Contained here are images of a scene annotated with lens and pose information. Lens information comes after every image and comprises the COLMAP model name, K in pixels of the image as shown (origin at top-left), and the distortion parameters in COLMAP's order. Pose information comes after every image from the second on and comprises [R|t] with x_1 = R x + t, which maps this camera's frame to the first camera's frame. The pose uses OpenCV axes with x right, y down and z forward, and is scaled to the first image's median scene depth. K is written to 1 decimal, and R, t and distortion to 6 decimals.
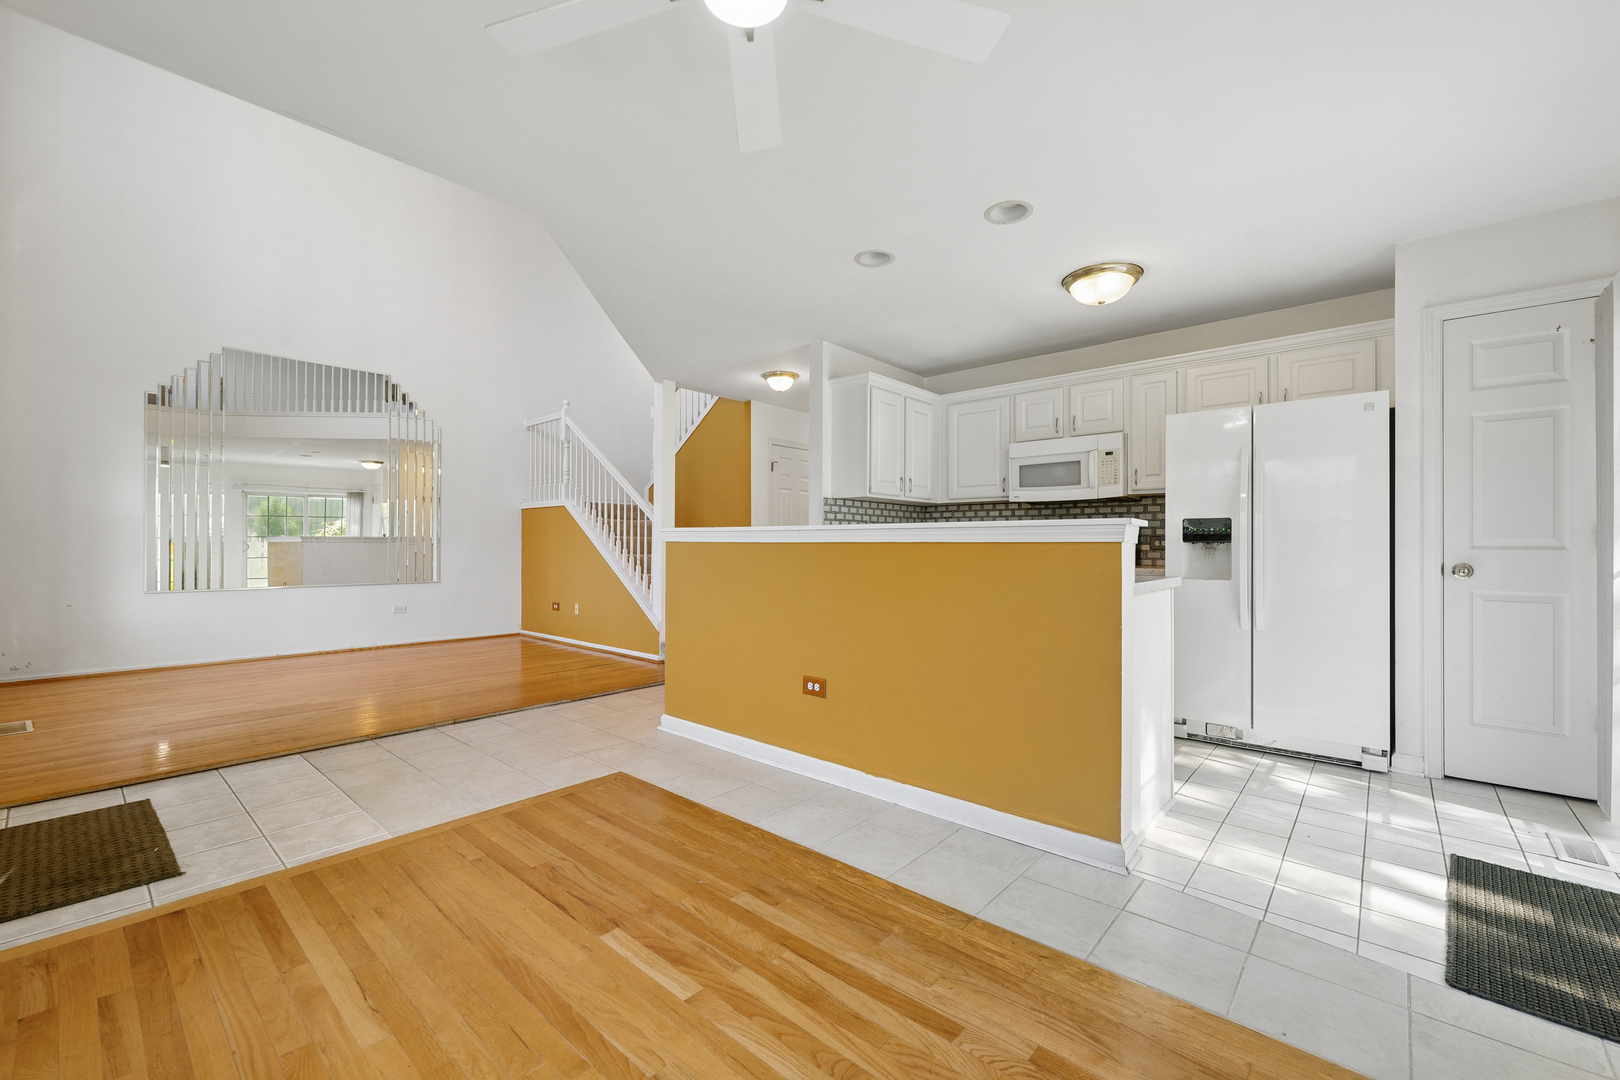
lens RADIAL K [[659.6, 0, 810.0], [0, 659.6, 540.0], [0, 0, 1]] dist [-0.000375, -0.000183]
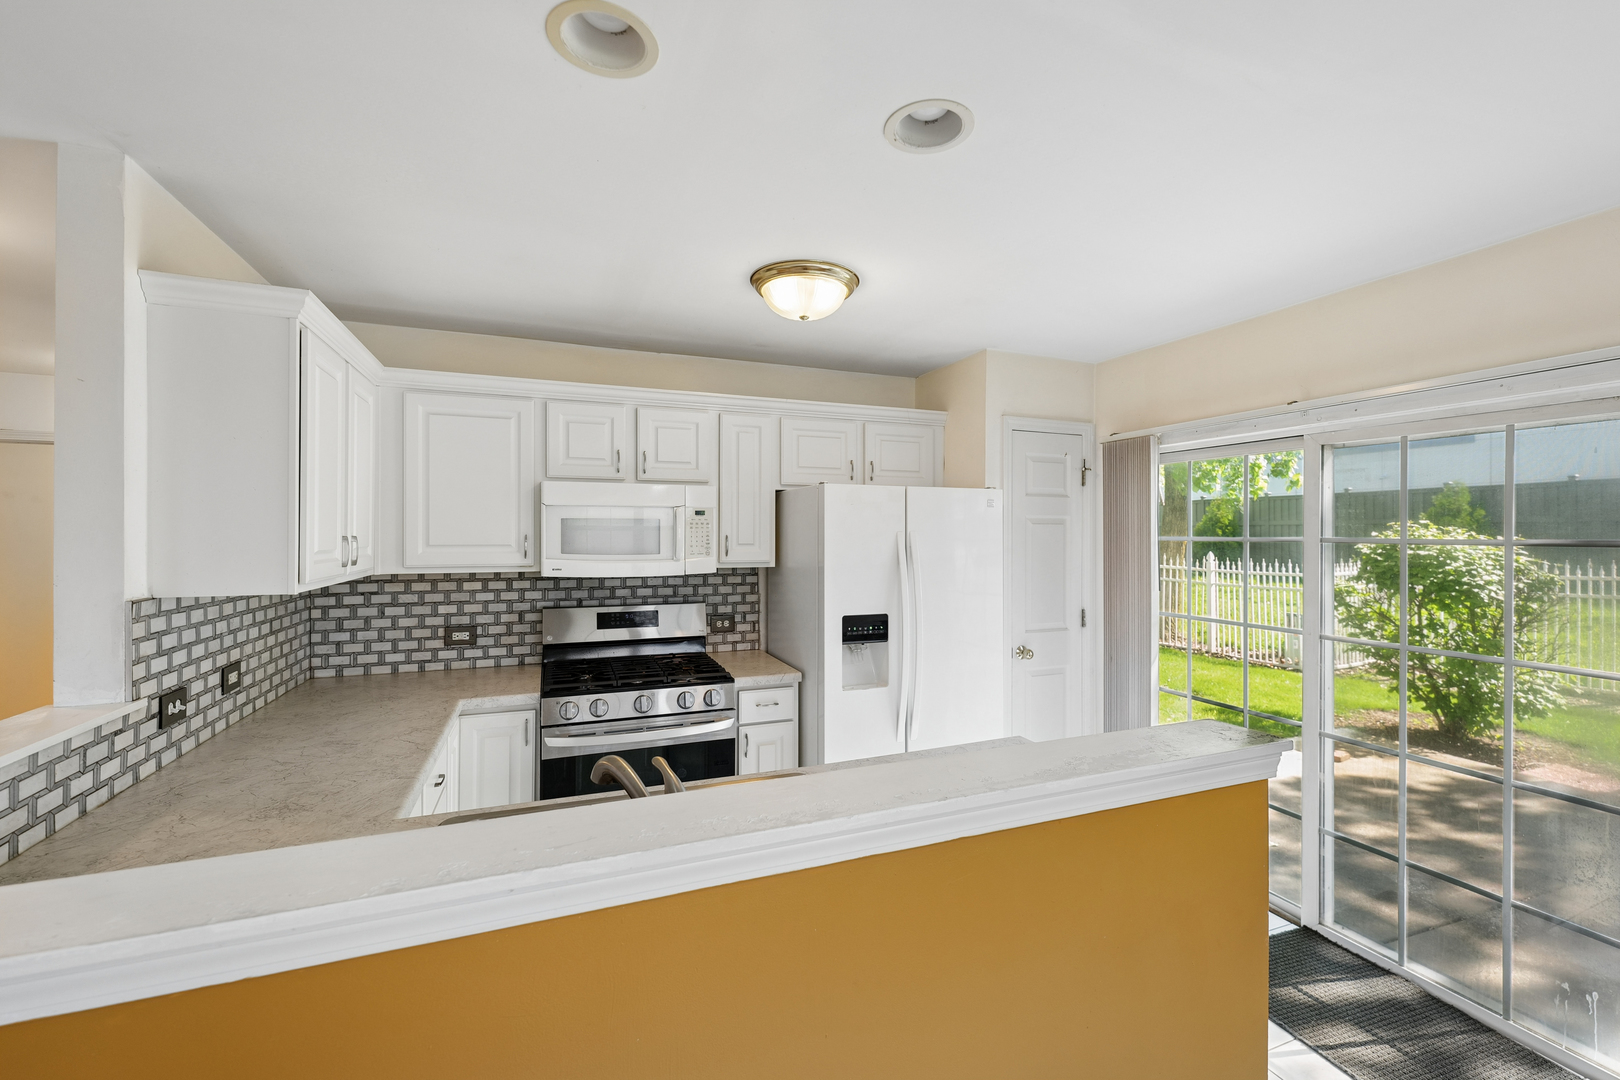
lens RADIAL K [[665.8, 0, 816.2], [0, 665.8, 531.6], [0, 0, 1]] dist [-0.000165, -0.000148]
pose [[0.456045, 0.000099, 0.889957, -0.127891], [-0.008127, 0.999959, 0.004053, -0.105745], [-0.889920, -0.009081, 0.456027, 0.509270]]
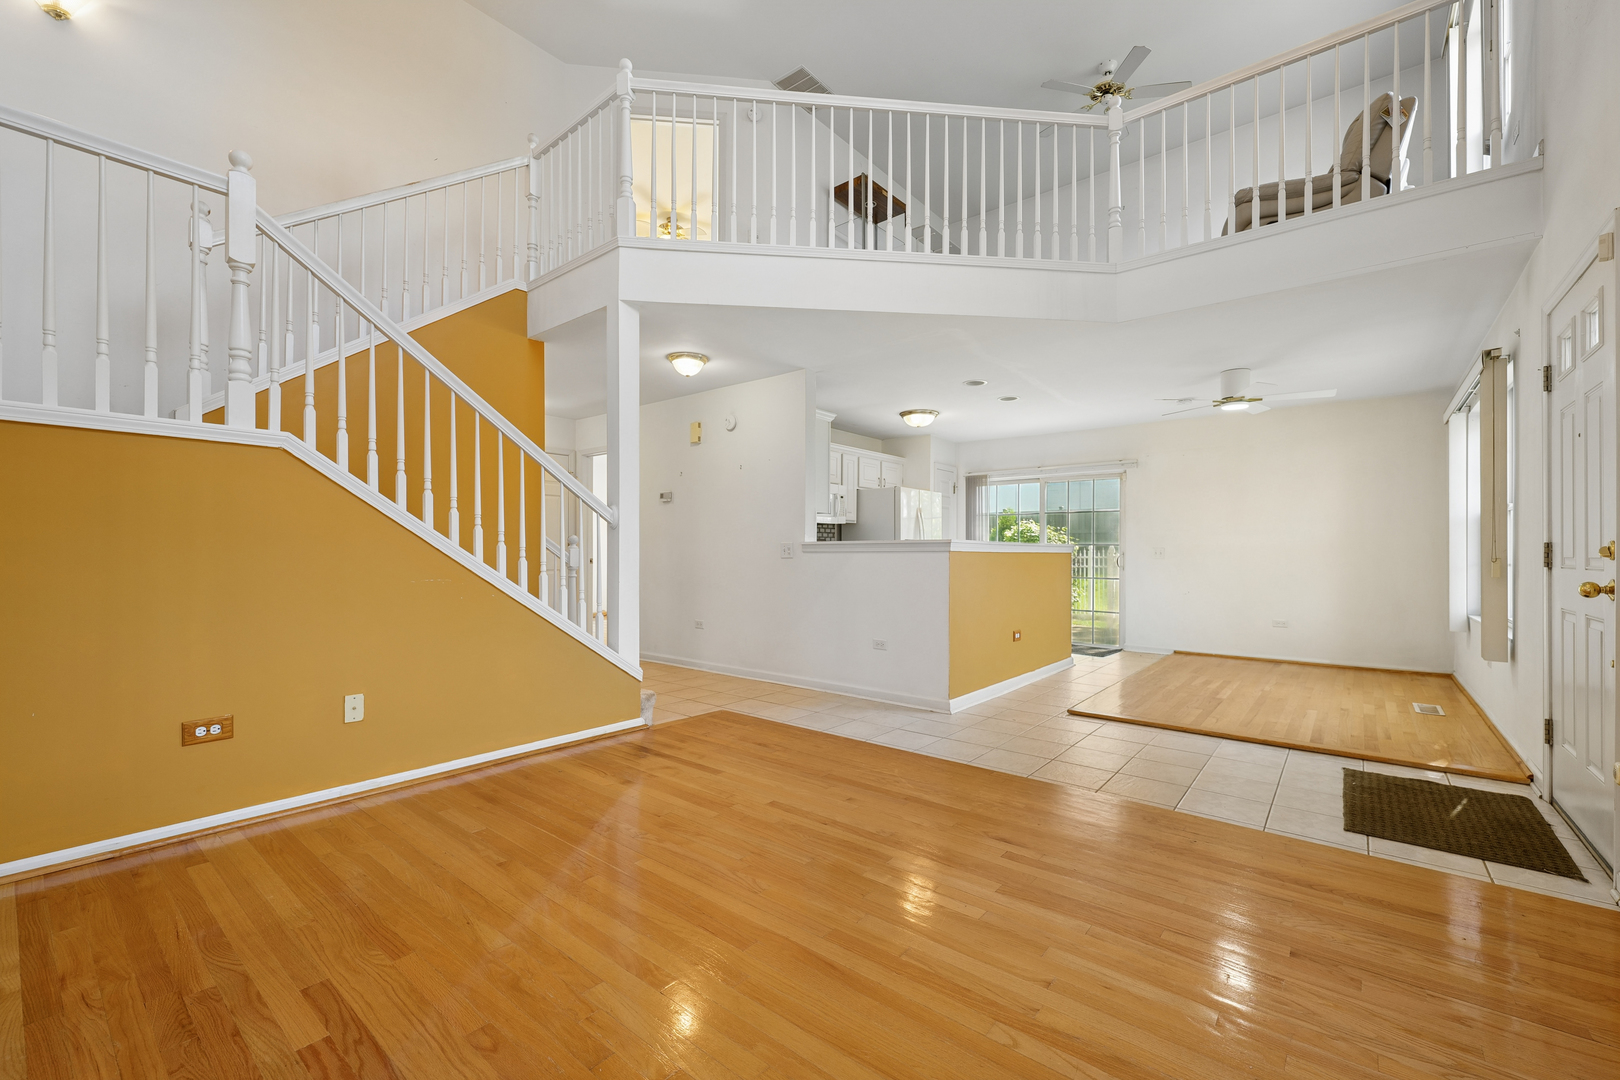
lens RADIAL K [[659.6, 0, 810.0], [0, 659.6, 540.0], [0, 0, 1]] dist [-0.000375, -0.000183]
pose [[-0.040484, 0.013327, 0.999091, -1.117759], [-0.013560, 0.999812, -0.013886, 0.002421], [-0.999088, -0.014109, -0.040296, 1.055258]]
